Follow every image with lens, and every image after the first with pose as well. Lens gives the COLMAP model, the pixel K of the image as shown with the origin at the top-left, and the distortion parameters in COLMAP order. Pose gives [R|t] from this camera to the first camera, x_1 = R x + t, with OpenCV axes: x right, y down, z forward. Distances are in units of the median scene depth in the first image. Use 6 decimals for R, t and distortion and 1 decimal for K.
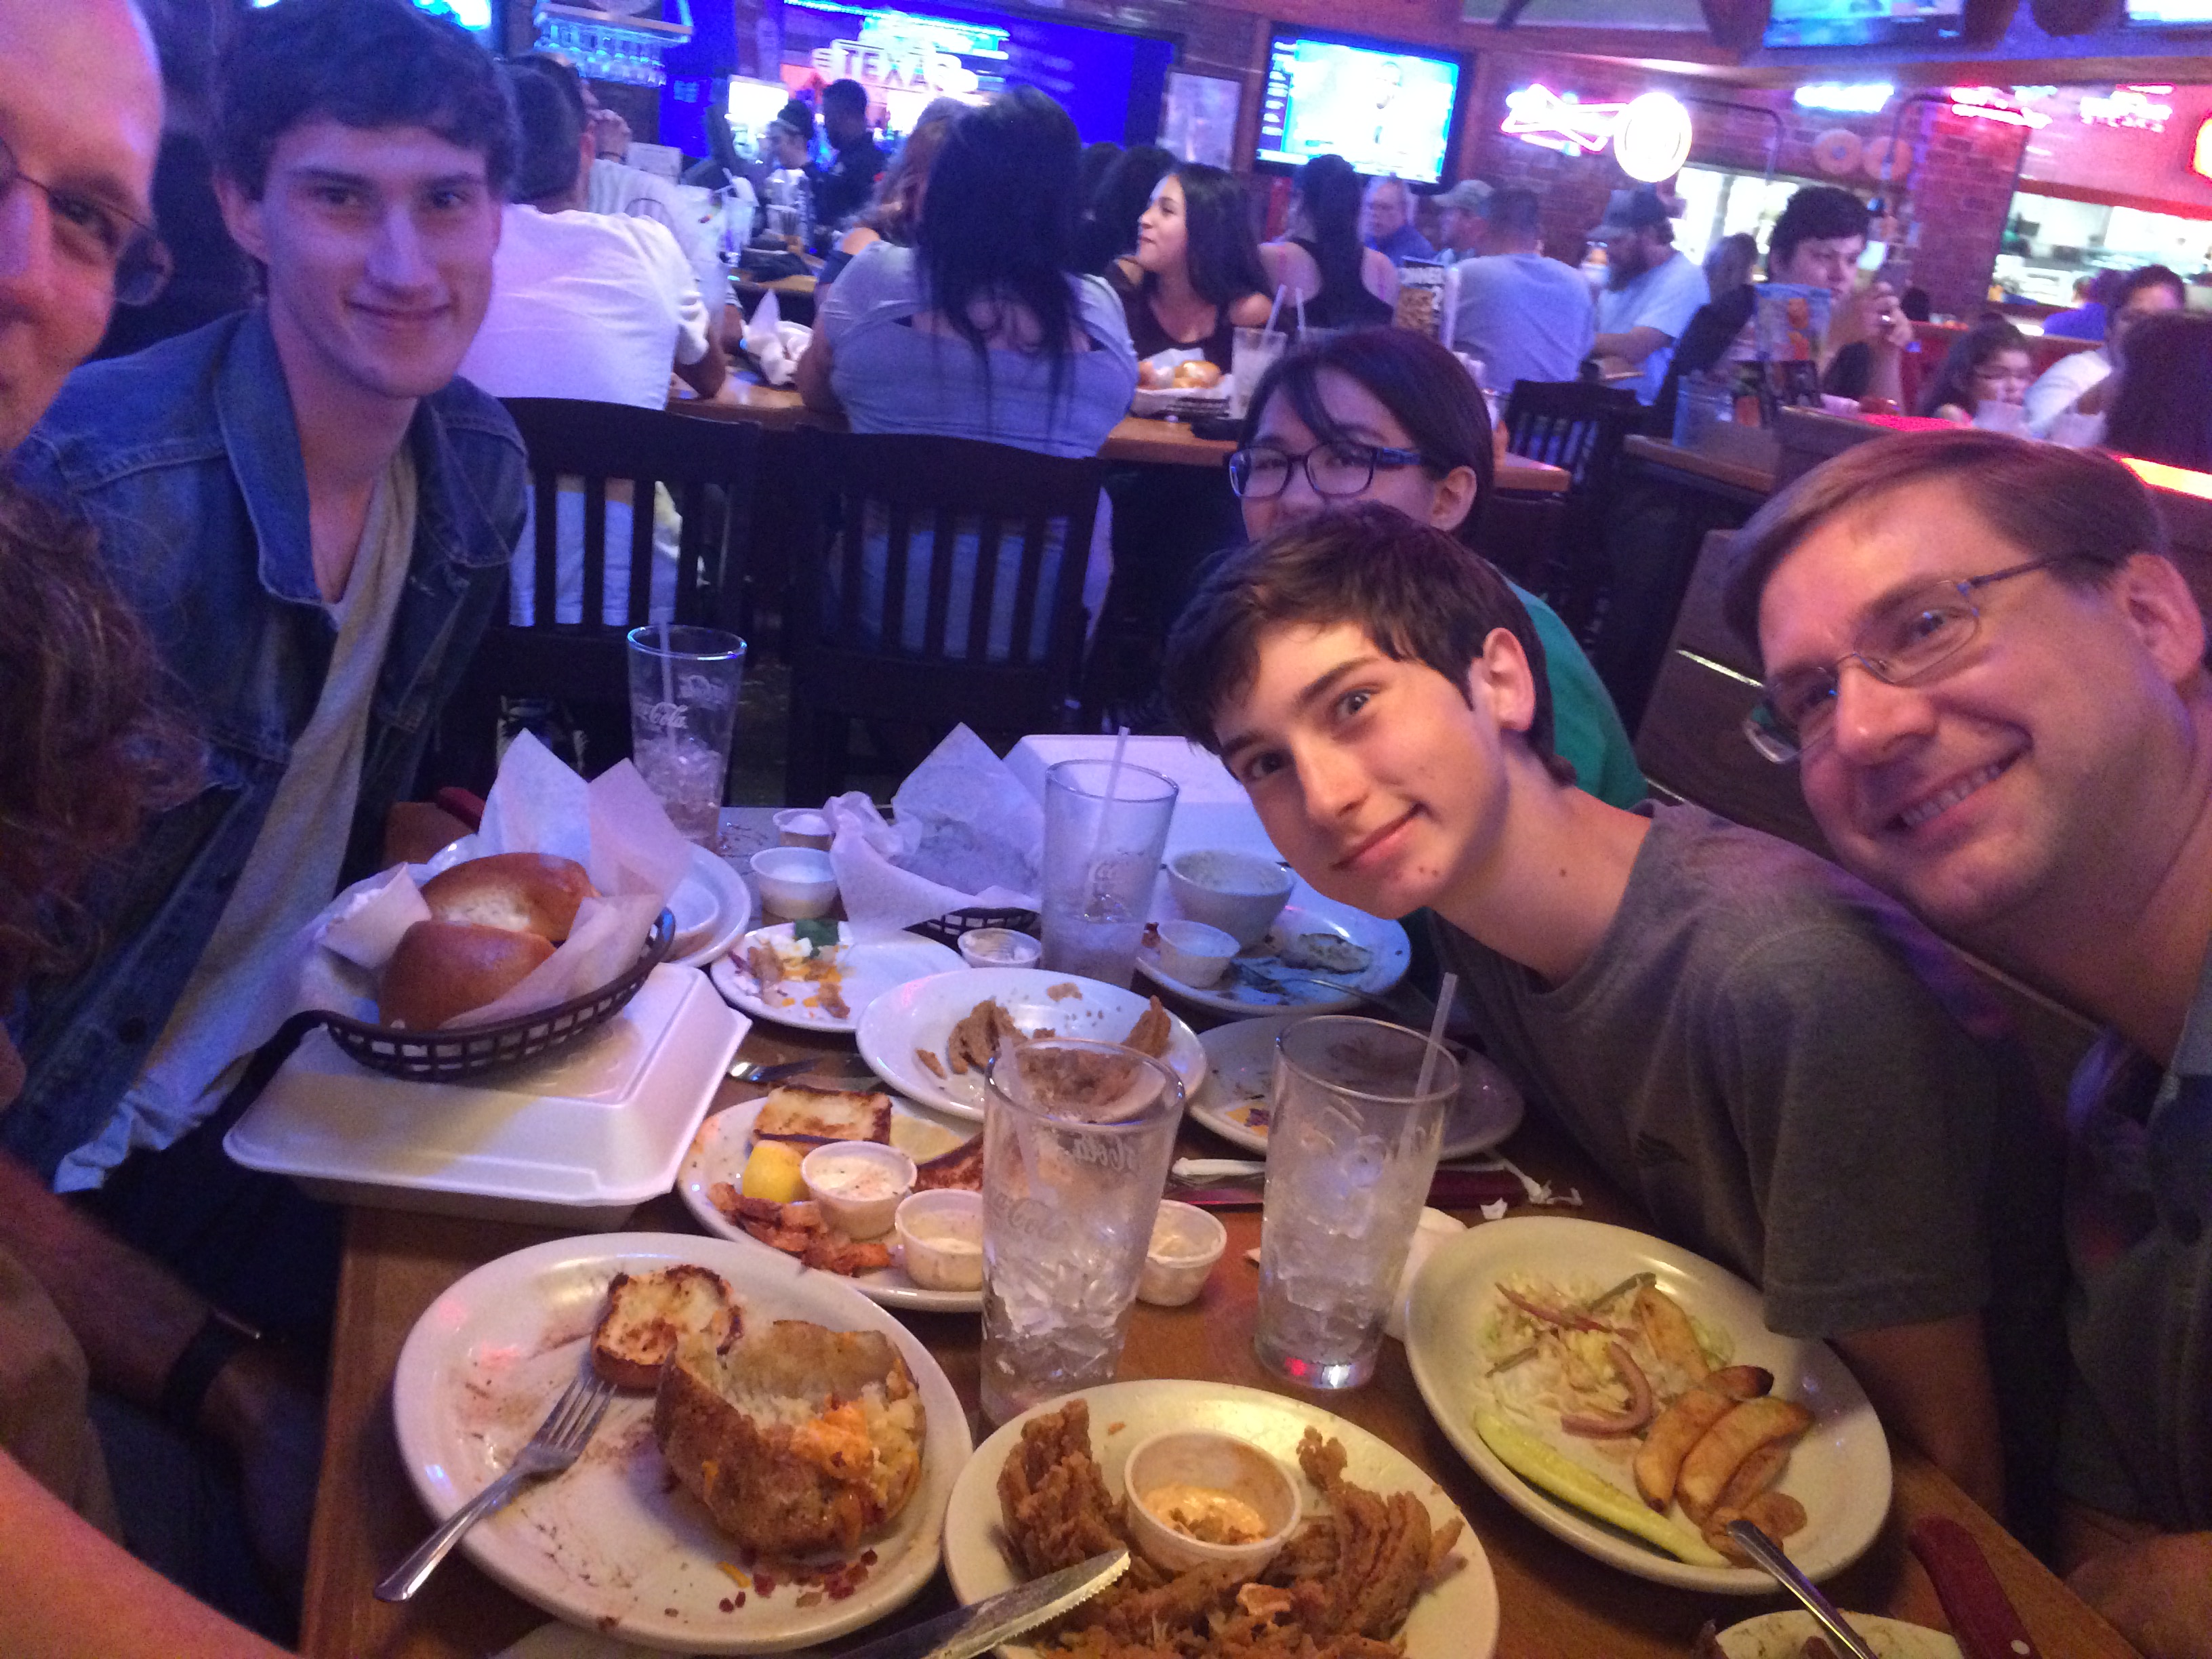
lens RADIAL K [[1831.3, 0, 1128.5], [0, 1831.3, 834.1], [0, 0, 1]] dist [0.020454, -0.019245]
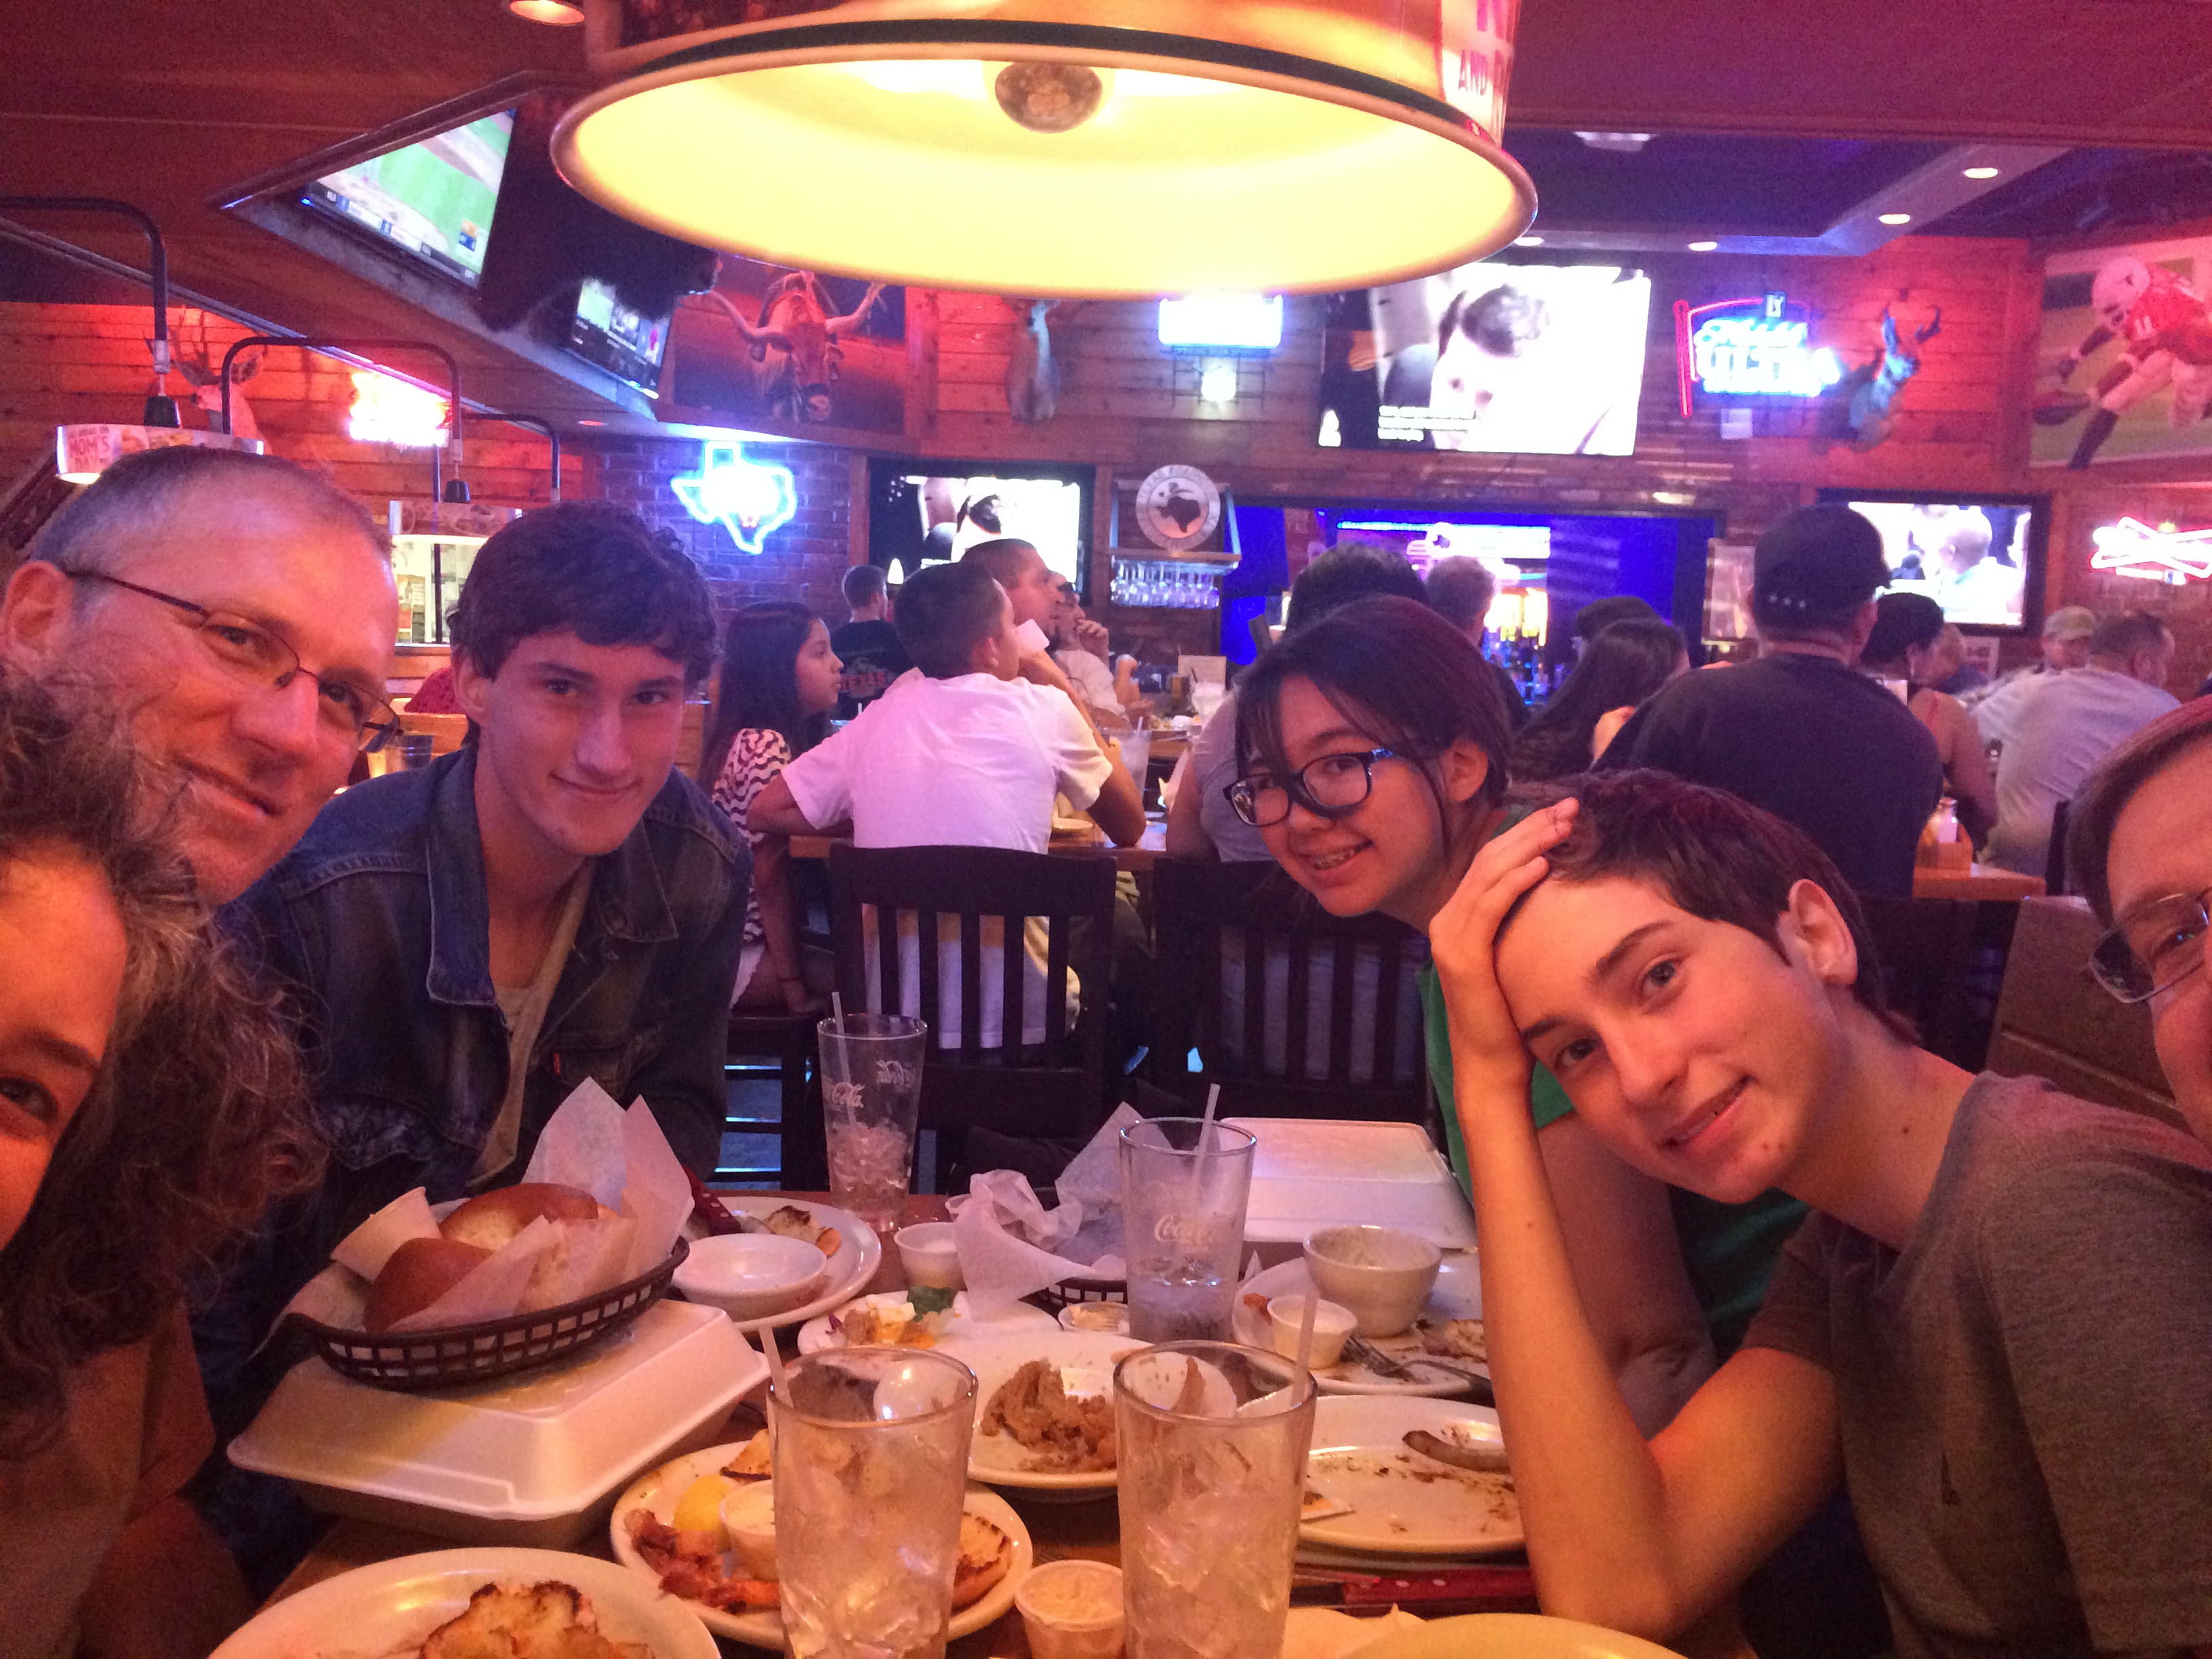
lens RADIAL K [[1831.3, 0, 1128.5], [0, 1831.3, 834.1], [0, 0, 1]] dist [0.020454, -0.019245]
pose [[0.953098, -0.059770, -0.296701, 0.344537], [-0.017363, 0.967894, -0.250757, 0.079792], [0.302163, 0.244148, 0.921460, 0.068213]]
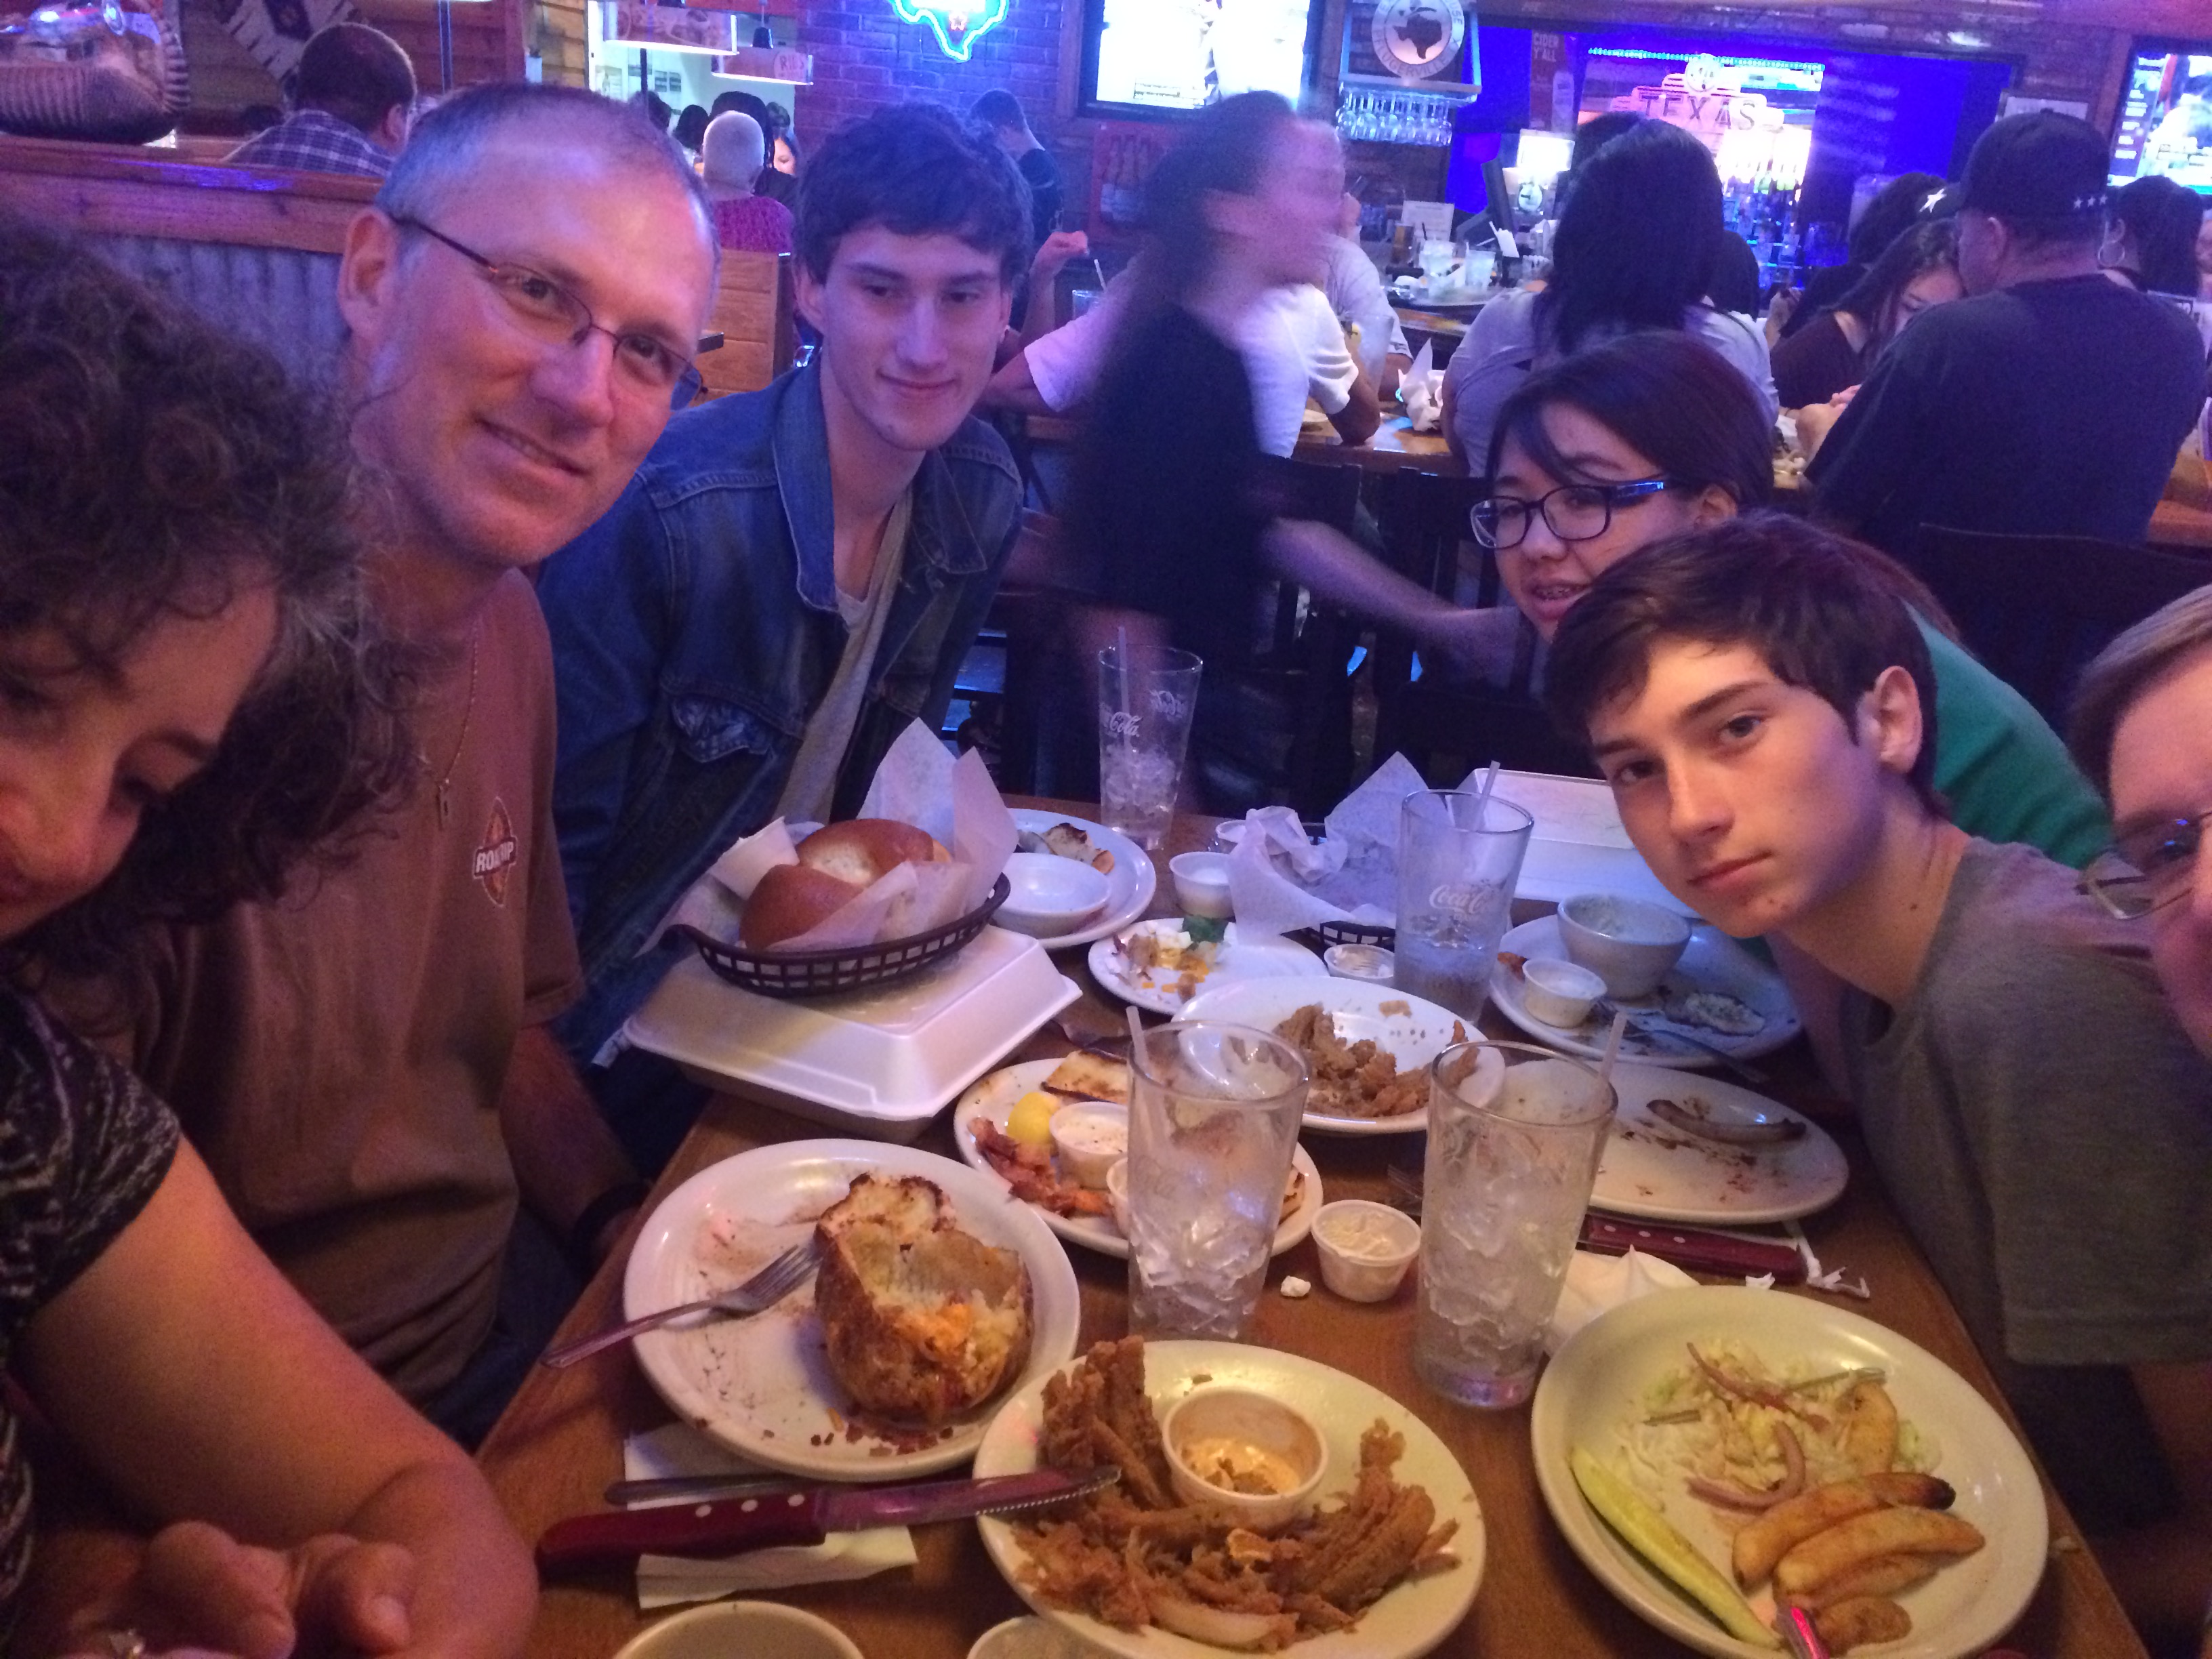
lens RADIAL K [[1831.3, 0, 1128.5], [0, 1831.3, 834.1], [0, 0, 1]] dist [0.020454, -0.019245]
pose [[0.918607, 0.090290, -0.384719, 0.281535], [-0.099947, 0.994980, -0.005135, 0.010728], [0.382323, 0.043169, 0.923020, -0.027066]]
